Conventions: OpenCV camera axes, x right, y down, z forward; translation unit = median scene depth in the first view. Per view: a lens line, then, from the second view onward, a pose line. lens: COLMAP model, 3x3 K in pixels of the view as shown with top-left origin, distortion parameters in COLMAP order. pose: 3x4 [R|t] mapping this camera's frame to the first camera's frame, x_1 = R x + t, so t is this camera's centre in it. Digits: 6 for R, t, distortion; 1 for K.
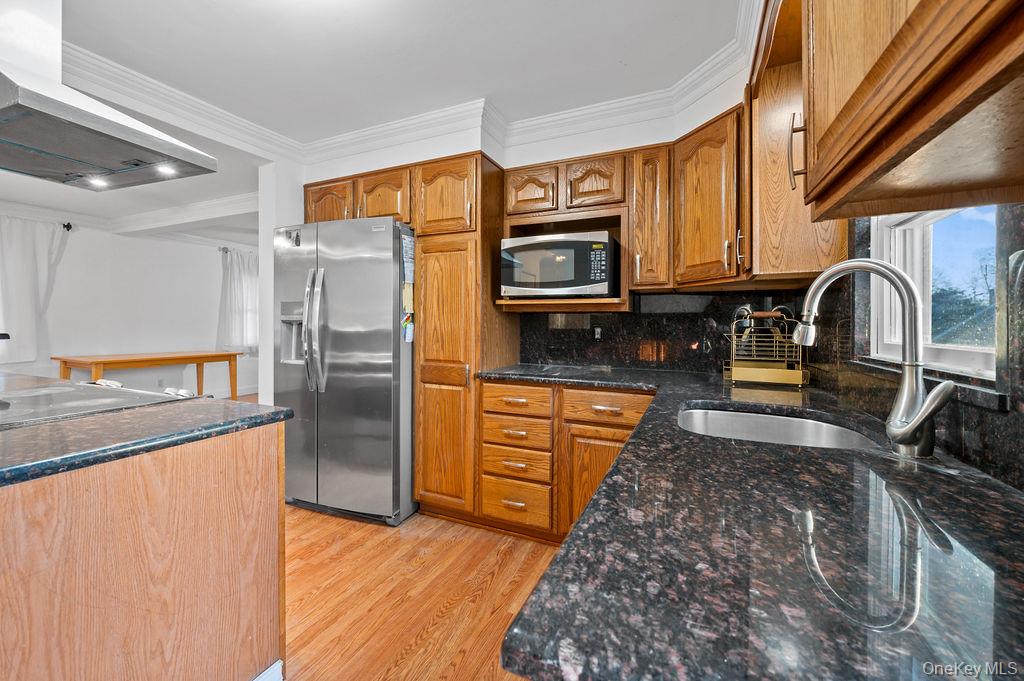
lens RADIAL K [[409.5, 0, 513.3], [0, 409.5, 328.5], [0, 0, 1]] dist [-0.000065, -0.000228]
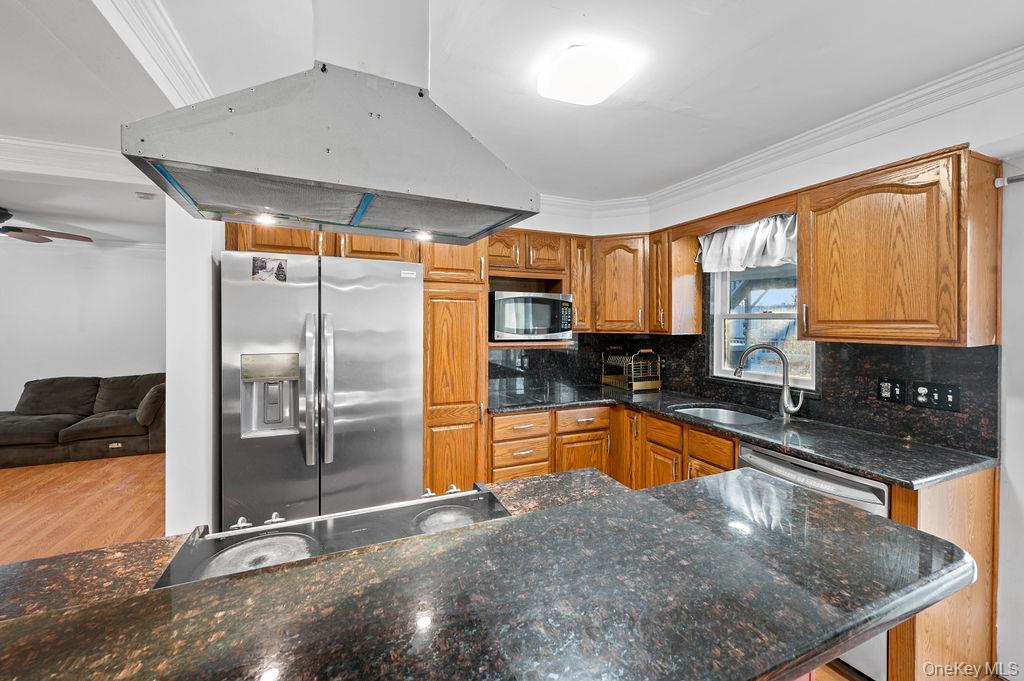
lens RADIAL K [[409.5, 0, 513.3], [0, 409.5, 328.5], [0, 0, 1]] dist [-0.000065, -0.000228]
pose [[0.674378, -0.017818, 0.738171, -0.934330], [0.005937, 0.999807, 0.018709, -0.145480], [-0.738362, -0.008234, 0.674354, 0.198218]]
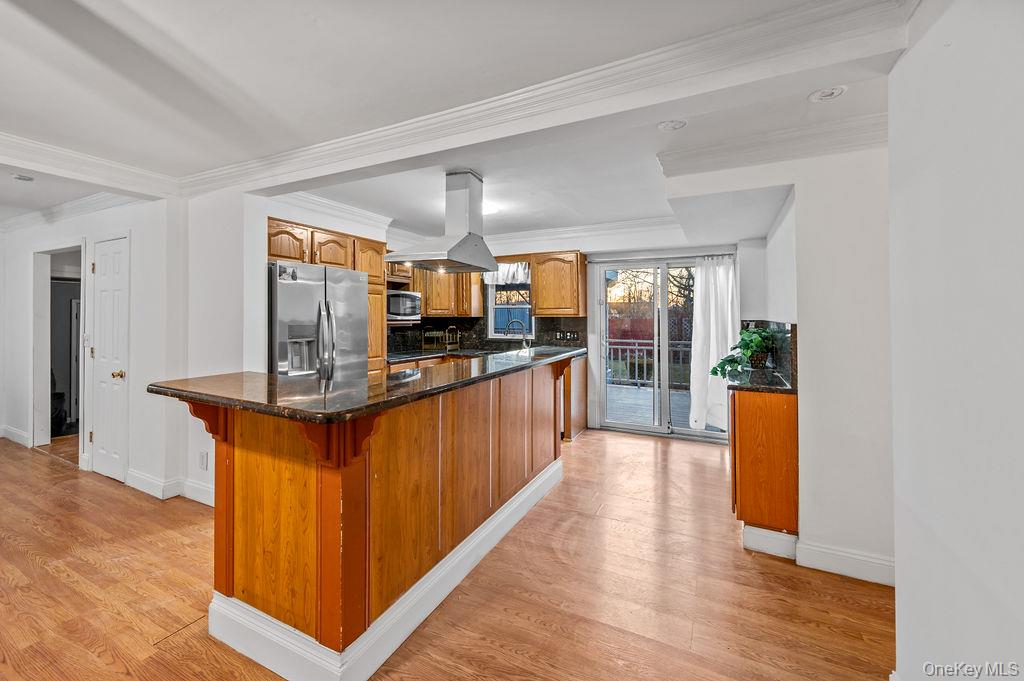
lens RADIAL K [[409.5, 0, 513.3], [0, 409.5, 328.5], [0, 0, 1]] dist [-0.000065, -0.000228]
pose [[0.049746, -0.032850, 0.998222, -2.088654], [0.002650, 0.999460, 0.032759, -0.105323], [-0.998758, 0.001016, 0.049806, 0.342273]]
